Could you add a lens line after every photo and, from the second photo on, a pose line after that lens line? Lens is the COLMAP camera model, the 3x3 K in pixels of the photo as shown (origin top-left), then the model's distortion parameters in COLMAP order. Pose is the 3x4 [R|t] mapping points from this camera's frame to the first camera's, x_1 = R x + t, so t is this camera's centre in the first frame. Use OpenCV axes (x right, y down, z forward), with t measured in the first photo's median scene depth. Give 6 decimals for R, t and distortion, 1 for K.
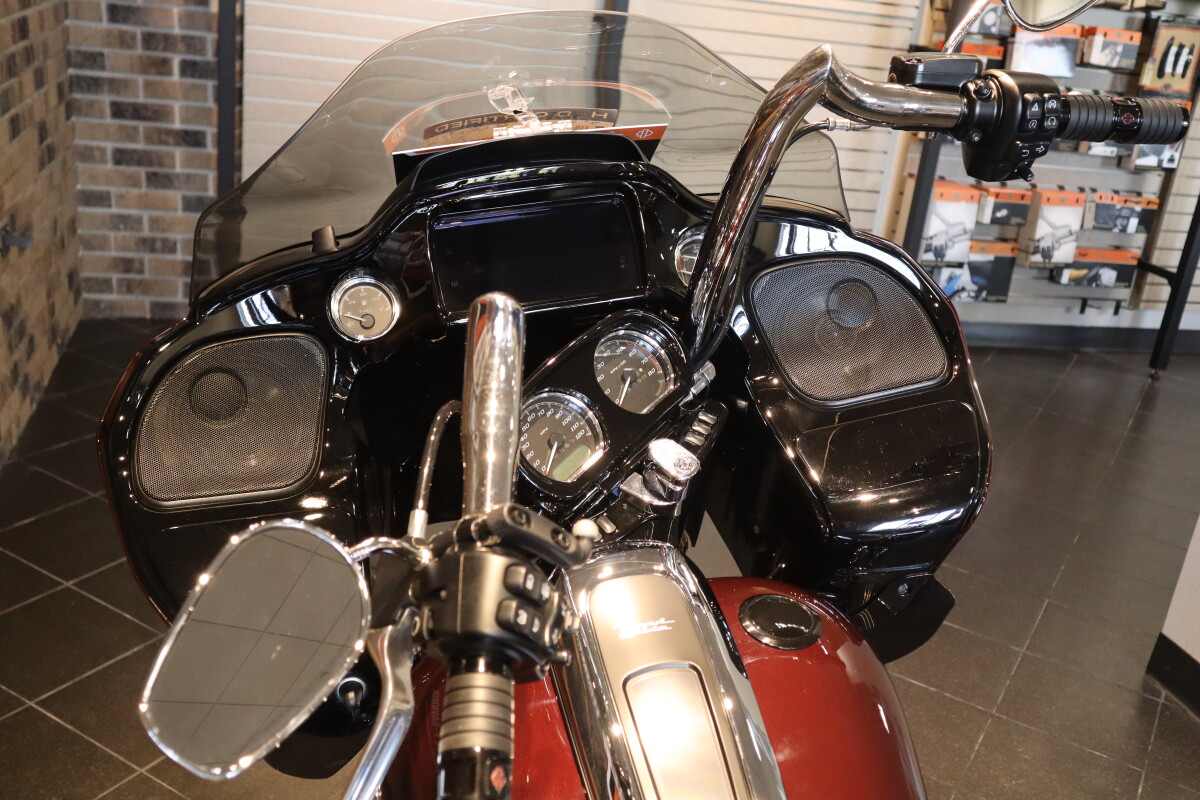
lens RADIAL K [[1221.8, 0, 600.0], [0, 1221.8, 400.1], [0, 0, 1]] dist [0.050491, 0.000000]
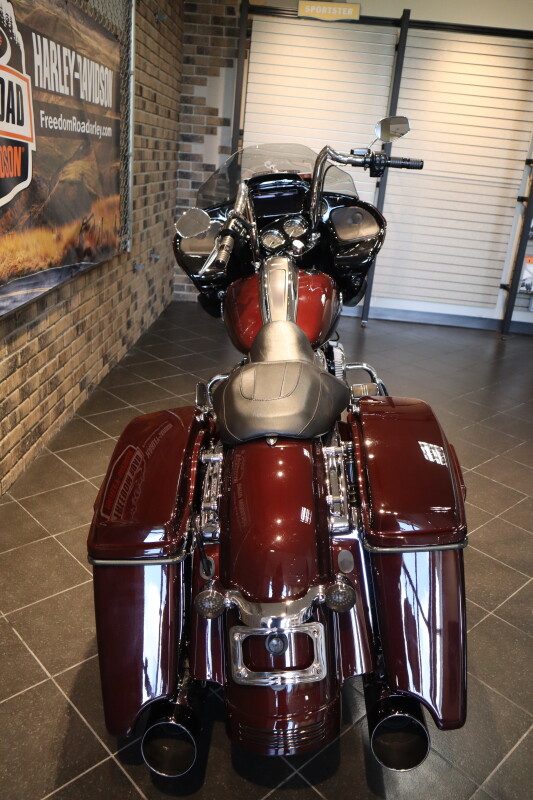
lens RADIAL K [[669.6, 0, 267.3], [0, 669.6, 399.9], [0, 0, 1]] dist [0.008833, 0.001721]
pose [[0.965315, 0.065150, -0.252829, 0.177644], [-0.075029, 0.996741, -0.029619, 0.202431], [0.250075, 0.047561, 0.967058, -0.383847]]
